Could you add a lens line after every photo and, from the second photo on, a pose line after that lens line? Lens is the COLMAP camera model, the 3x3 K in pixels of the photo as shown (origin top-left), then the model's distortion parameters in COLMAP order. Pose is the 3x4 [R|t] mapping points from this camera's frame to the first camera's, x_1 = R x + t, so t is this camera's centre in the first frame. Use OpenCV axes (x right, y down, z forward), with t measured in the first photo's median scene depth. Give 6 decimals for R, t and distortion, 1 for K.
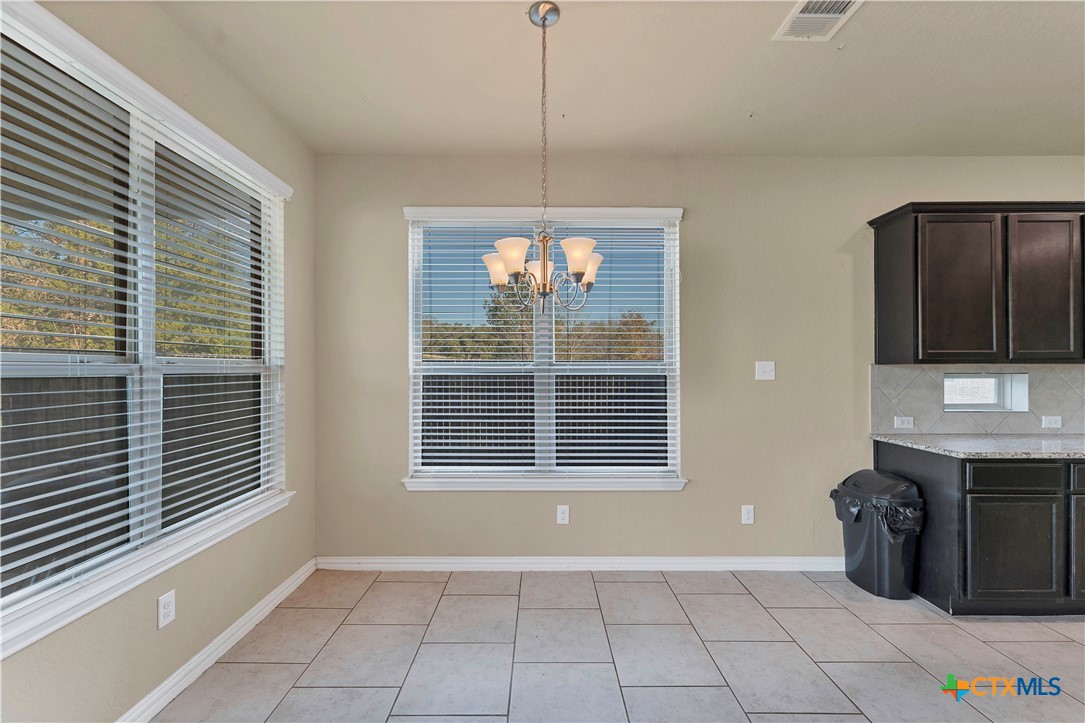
lens RADIAL K [[449.2, 0, 545.6], [0, 449.2, 374.8], [0, 0, 1]] dist [-0.000143, 0.000115]
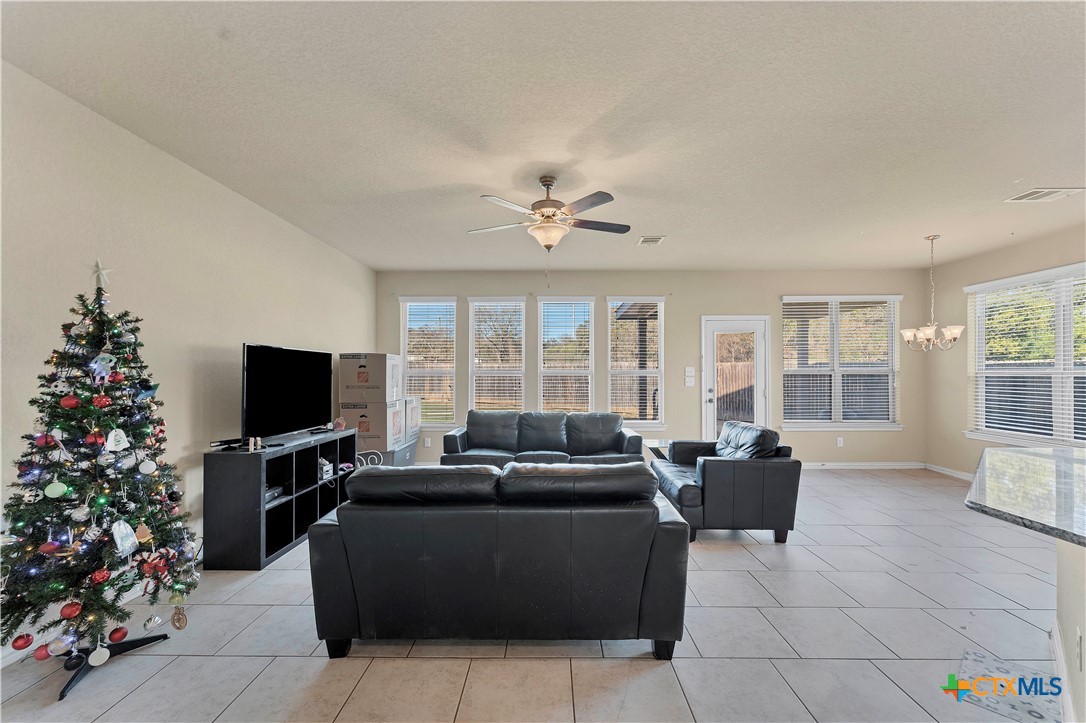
lens RADIAL K [[449.6, 0, 546.1], [0, 449.6, 374.8], [0, 0, 1]] dist [-0.000143, 0.000115]
pose [[-0.016806, 0.002891, -0.999855, 1.776790], [-0.011894, 0.999924, 0.003091, 0.013156], [0.999788, 0.011944, -0.016770, -0.810631]]
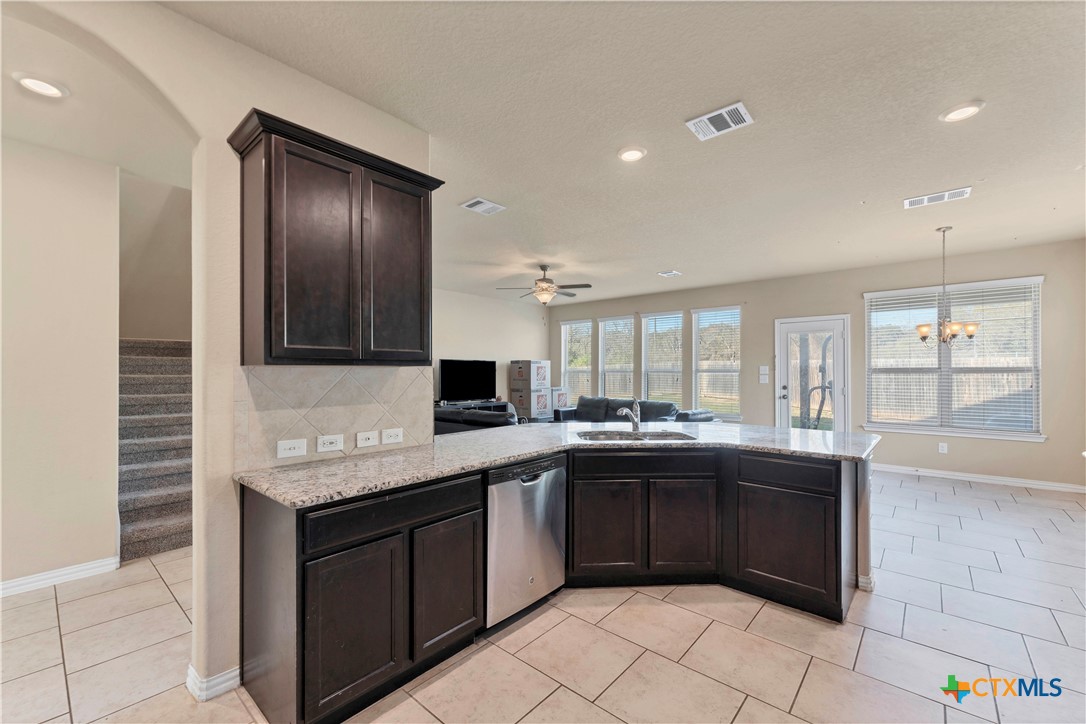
lens RADIAL K [[441.0, 0, 541.3], [0, 441.0, 366.4], [0, 0, 1]] dist [0.000080, -0.000279]
pose [[-0.665806, -0.005599, -0.746104, 2.201660], [-0.007083, 0.999974, -0.001184, -0.014885], [0.746091, 0.004497, -0.665829, 0.629998]]
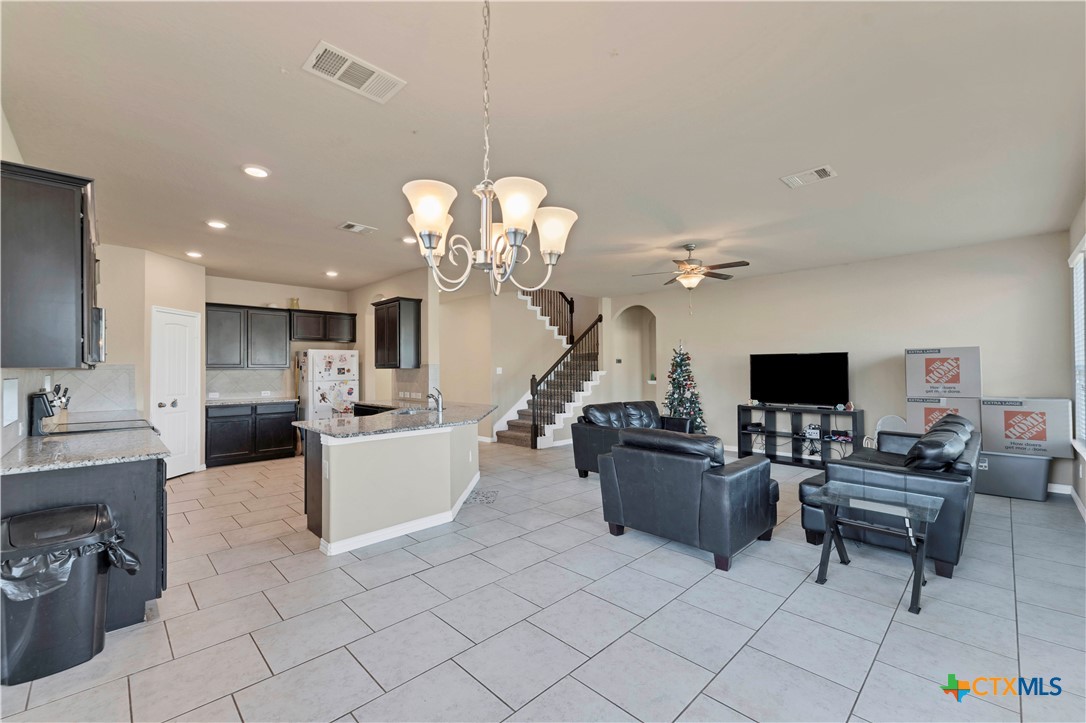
lens RADIAL K [[448.9, 0, 548.5], [0, 448.9, 372.1], [0, 0, 1]] dist [-0.000578, -0.000016]
pose [[-0.704091, 0.001283, 0.710109, -0.371939], [0.016240, 0.999766, 0.014295, -0.011902], [-0.709924, 0.021597, -0.703947, 0.915932]]
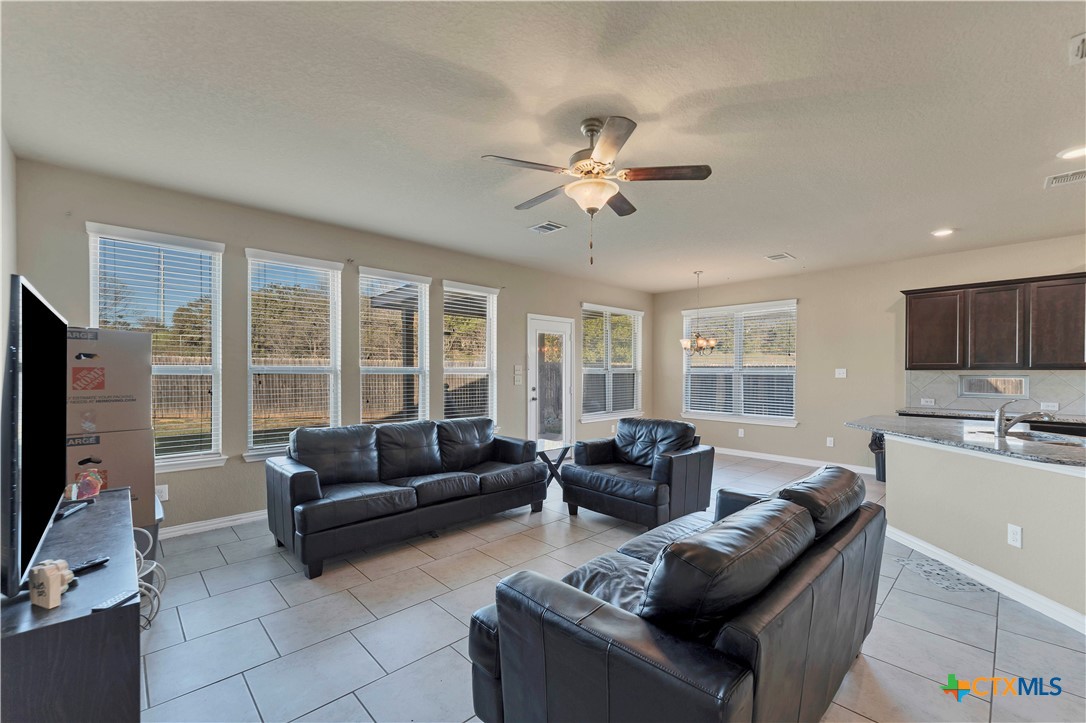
lens RADIAL K [[448.9, 0, 548.5], [0, 448.9, 372.1], [0, 0, 1]] dist [-0.000578, -0.000016]
pose [[0.690651, 0.003437, -0.723180, 1.178038], [-0.012955, 0.999887, -0.007620, 0.020815], [0.723072, 0.014632, 0.690618, -1.555113]]
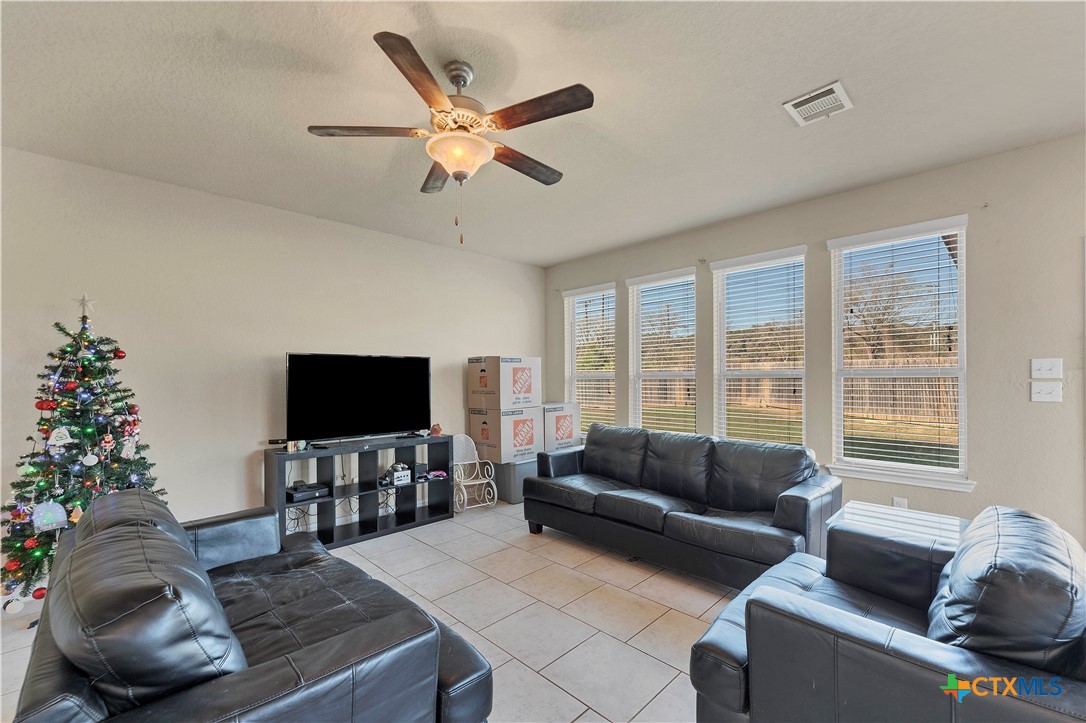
lens RADIAL K [[449.6, 0, 546.1], [0, 449.6, 374.8], [0, 0, 1]] dist [-0.000143, 0.000115]
pose [[-0.714642, 0.004490, -0.699476, 0.984198], [0.001967, 0.999988, 0.004409, 0.002746], [0.699488, 0.001775, -0.714642, -0.167356]]
